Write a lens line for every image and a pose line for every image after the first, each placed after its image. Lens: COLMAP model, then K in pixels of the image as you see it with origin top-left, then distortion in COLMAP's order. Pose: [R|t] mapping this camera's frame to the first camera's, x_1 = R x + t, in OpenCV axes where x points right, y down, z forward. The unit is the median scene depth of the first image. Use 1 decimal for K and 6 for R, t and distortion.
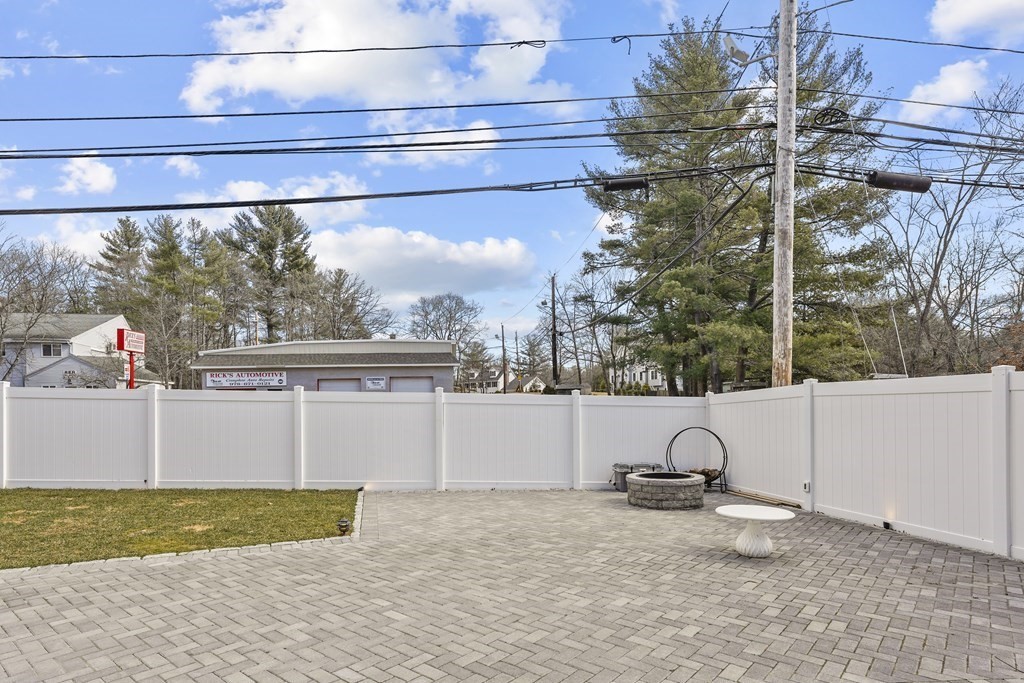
lens RADIAL K [[554.4, 0, 497.8], [0, 554.4, 421.8], [0, 0, 1]] dist [0.003213, 0.001220]
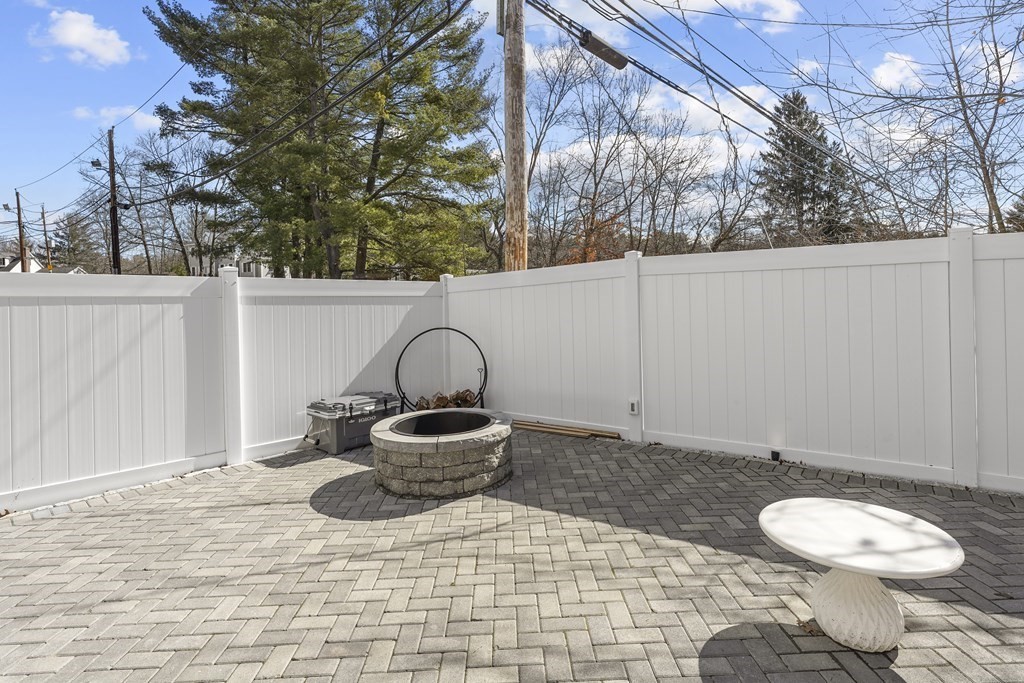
lens RADIAL K [[532.4, 0, 511.1], [0, 532.4, 295.3], [0, 0, 1]] dist [-0.016129, 0.013690]
pose [[0.726581, -0.010992, 0.686993, -0.000697], [0.038530, 0.998950, -0.024767, -0.002403], [-0.686000, 0.044465, 0.726242, 0.127989]]
